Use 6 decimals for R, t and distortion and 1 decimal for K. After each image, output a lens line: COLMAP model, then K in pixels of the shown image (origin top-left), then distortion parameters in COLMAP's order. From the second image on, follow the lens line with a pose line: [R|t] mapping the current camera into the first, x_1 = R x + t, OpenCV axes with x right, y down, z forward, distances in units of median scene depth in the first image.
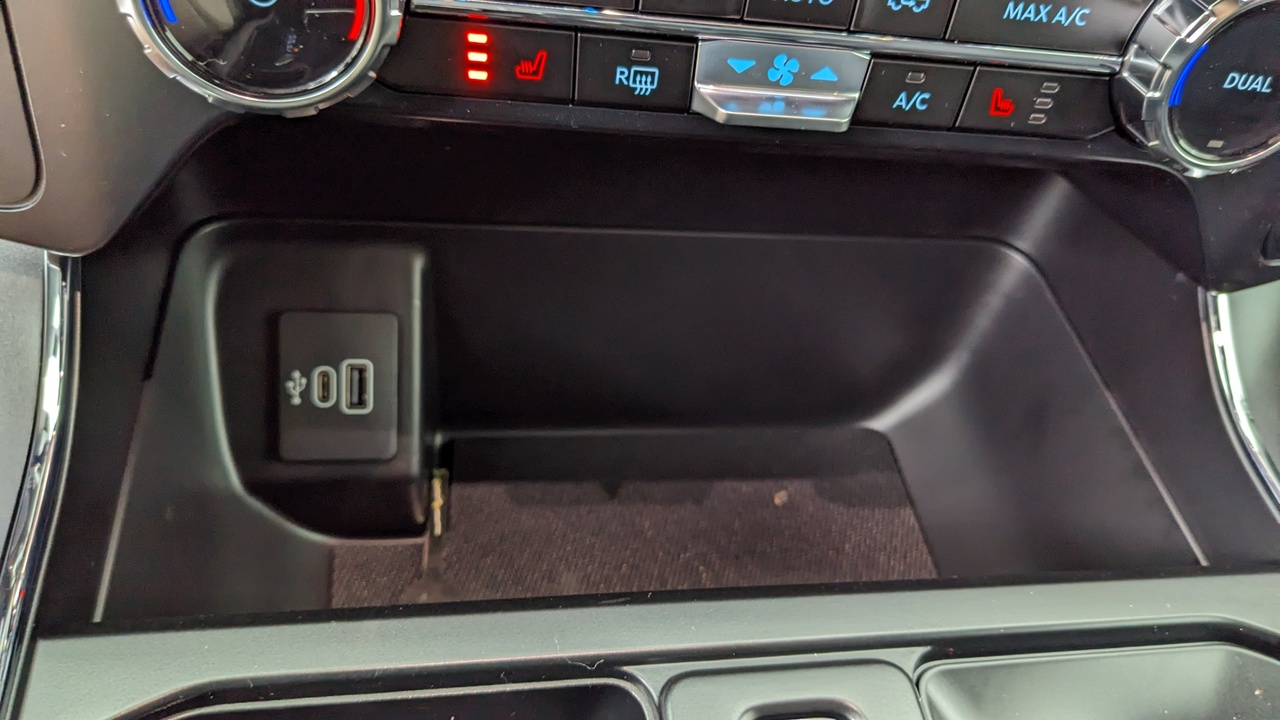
lens RADIAL K [[1059.7, 0, 640.0], [0, 1059.7, 360.0], [0, 0, 1]] dist [0.048457, -0.124577]
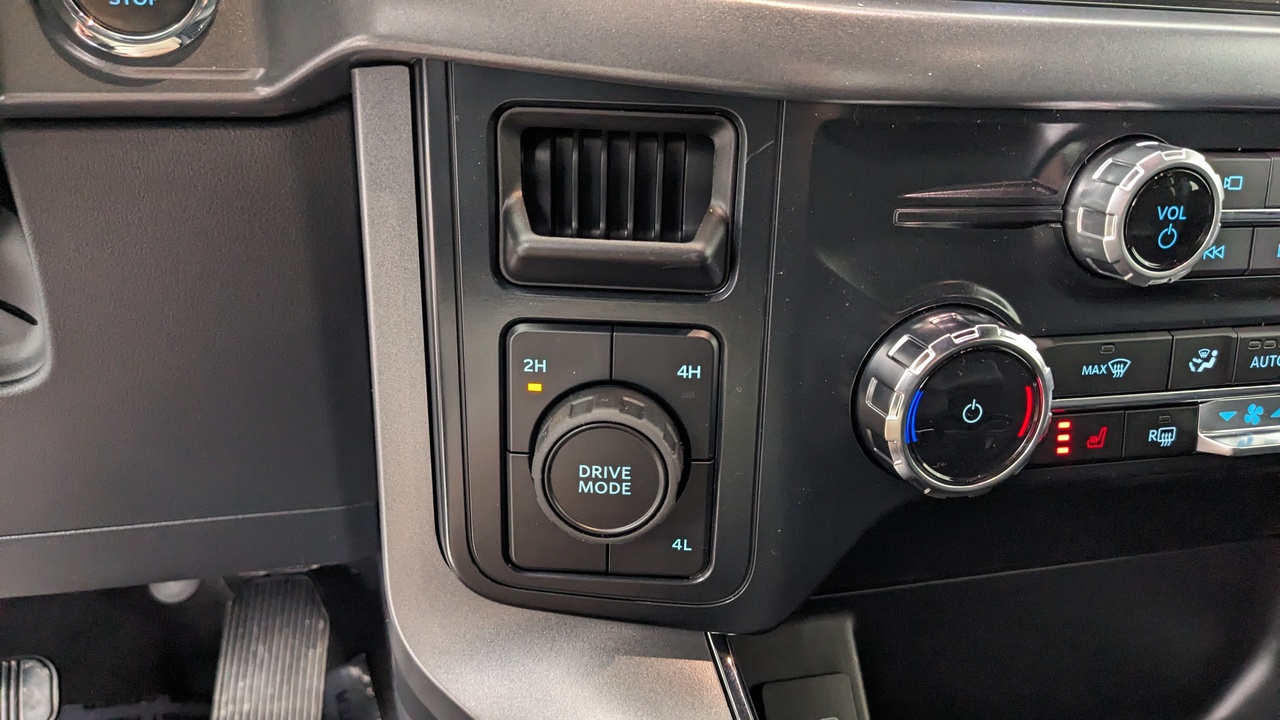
lens RADIAL K [[1025.4, 0, 611.8], [0, 1025.4, 374.3], [0, 0, 1]] dist [0.066916, -0.126425]
pose [[0.987618, -0.153496, 0.032392, -0.722734], [0.155192, 0.925786, -0.344724, 0.016197], [0.022926, 0.345483, 0.938145, -0.308549]]
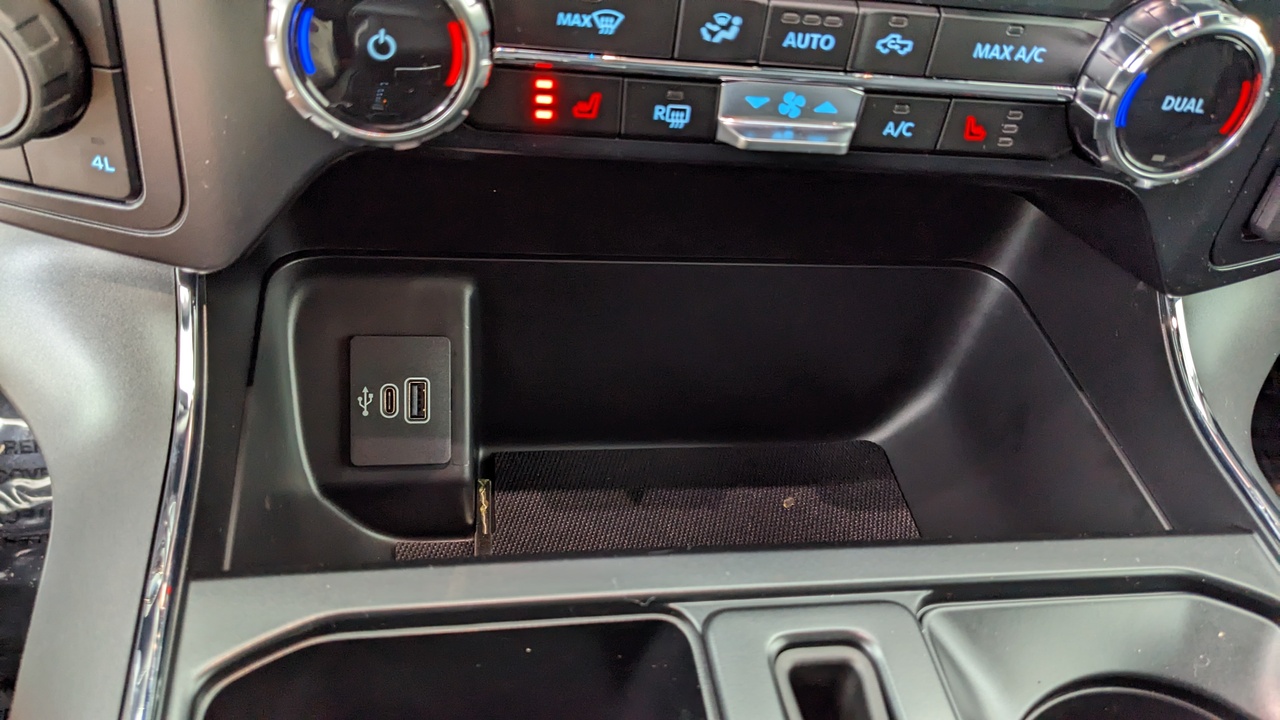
lens RADIAL K [[1025.4, 0, 611.8], [0, 1025.4, 374.3], [0, 0, 1]] dist [0.066916, -0.126425]
pose [[0.999575, -0.020940, -0.020290, -0.052445], [0.019931, 0.998614, -0.048716, 0.086299], [0.021282, 0.048291, 0.998607, -0.162606]]
